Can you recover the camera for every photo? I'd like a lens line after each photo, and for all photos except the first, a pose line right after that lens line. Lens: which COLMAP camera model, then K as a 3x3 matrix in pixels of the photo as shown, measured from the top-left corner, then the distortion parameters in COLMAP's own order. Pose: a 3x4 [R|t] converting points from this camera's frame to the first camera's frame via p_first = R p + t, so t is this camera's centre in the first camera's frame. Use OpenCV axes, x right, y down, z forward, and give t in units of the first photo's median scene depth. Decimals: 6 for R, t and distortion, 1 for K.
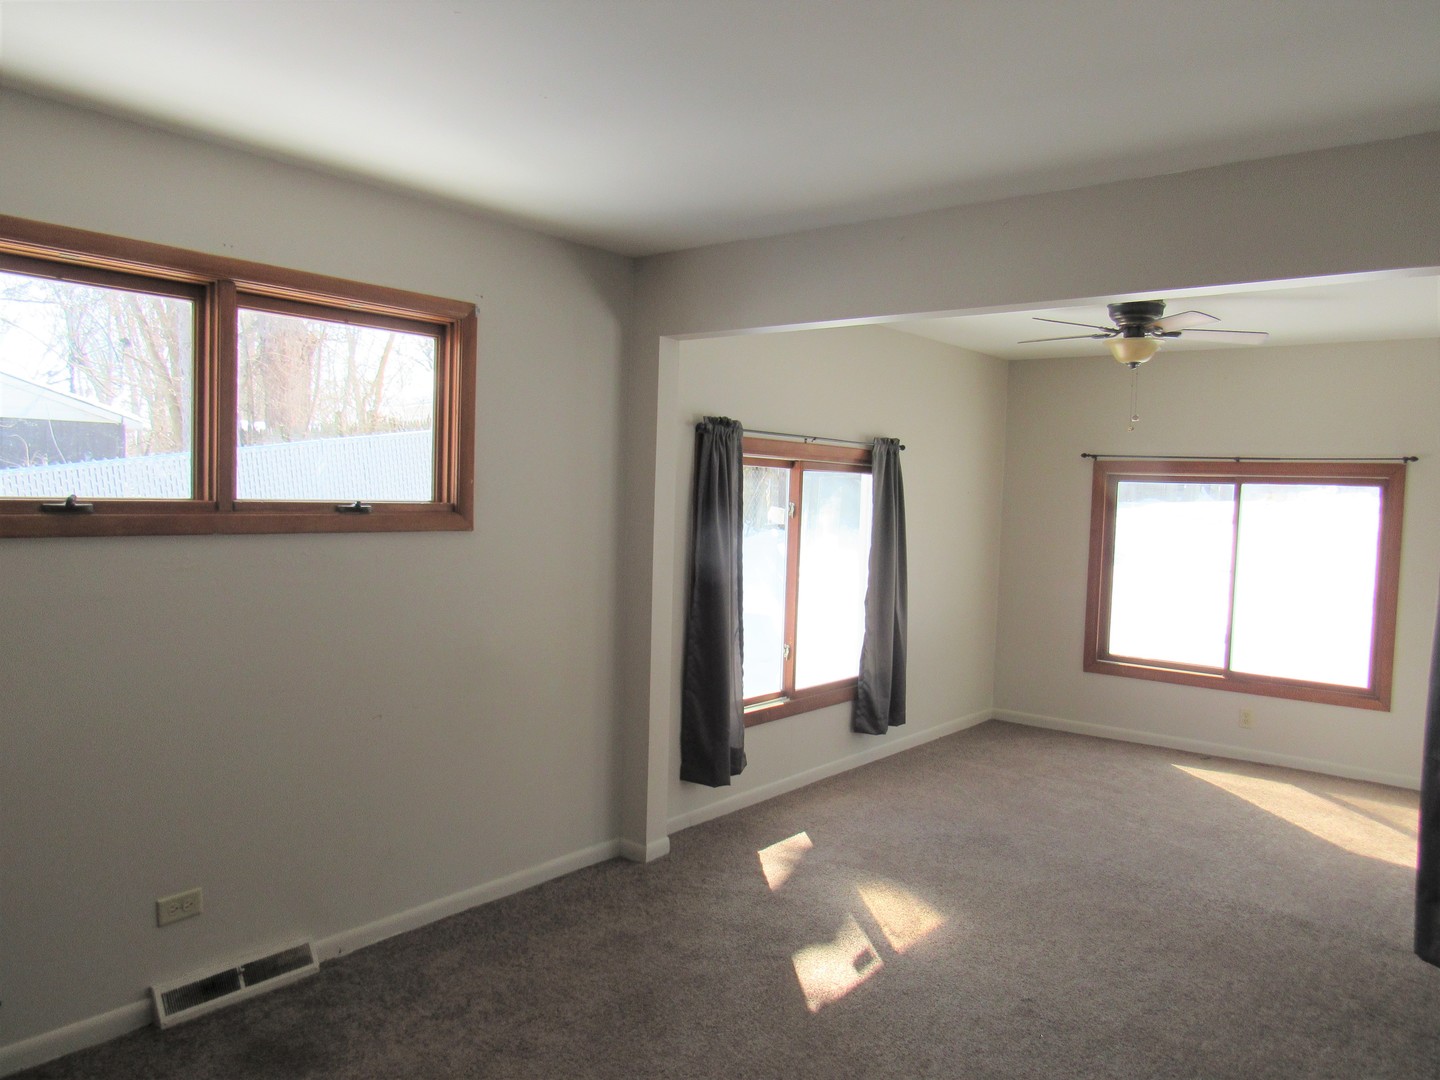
lens RADIAL K [[1030.3, 0, 724.2], [0, 1030.3, 548.9], [0, 0, 1]] dist [-0.028684, 0.001170]
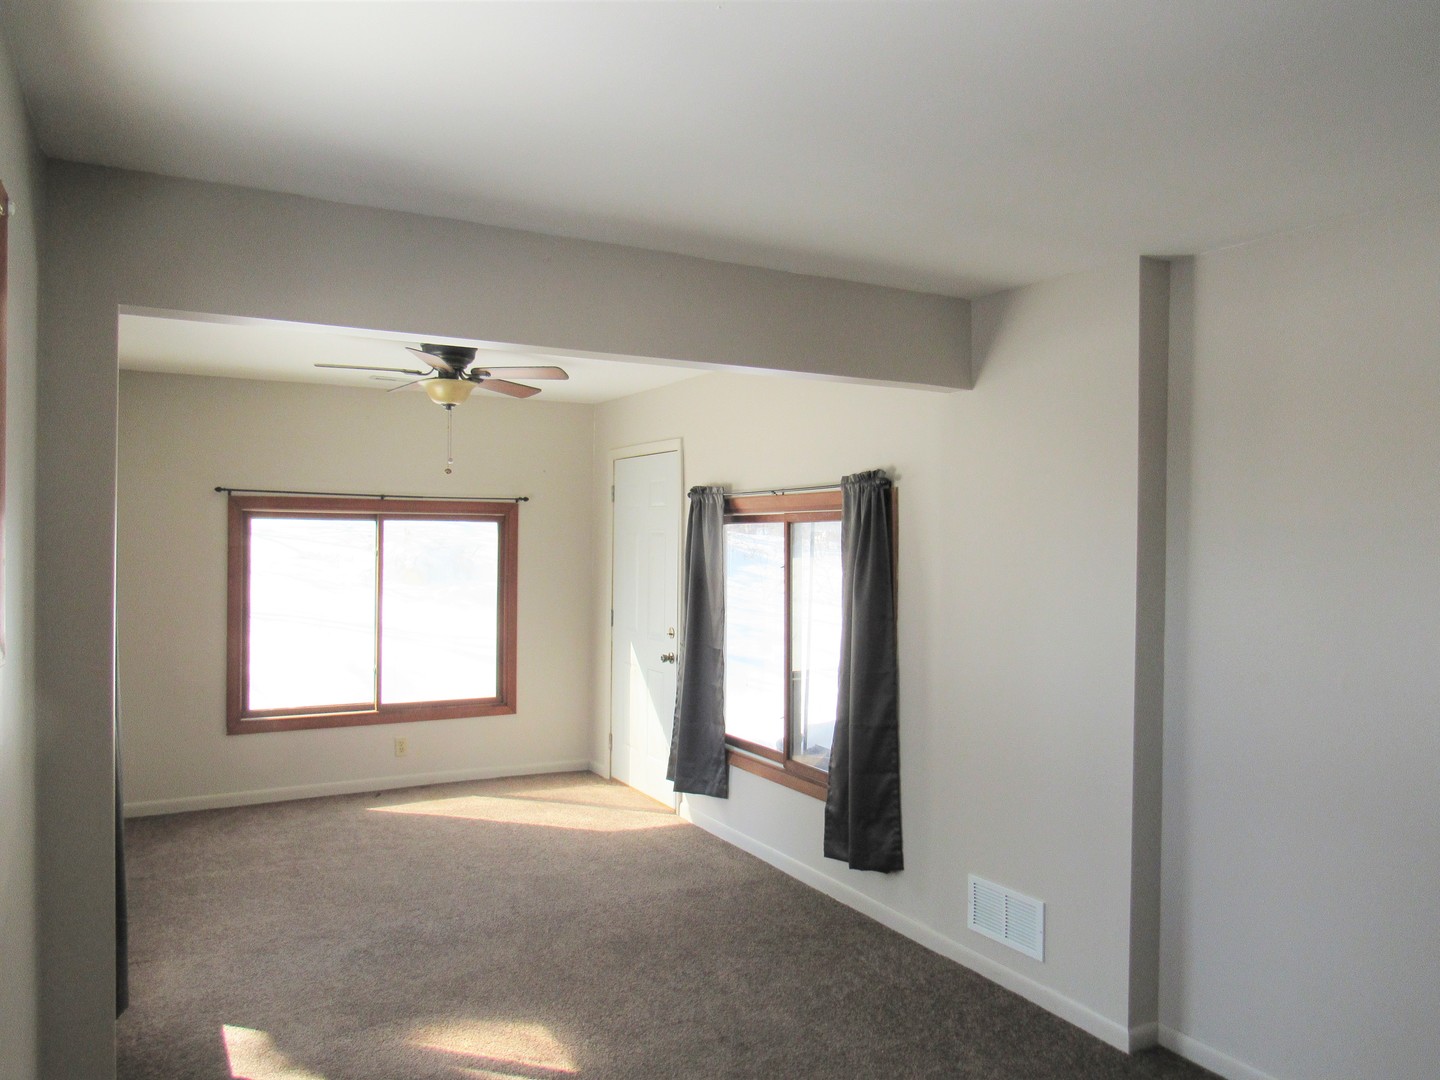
lens RADIAL K [[1030.3, 0, 724.2], [0, 1030.3, 548.9], [0, 0, 1]] dist [-0.028684, 0.001170]
pose [[0.366774, -0.037551, 0.929552, -0.354533], [0.053993, 0.998360, 0.019026, -0.039378], [-0.928742, 0.043211, 0.368200, 0.329118]]
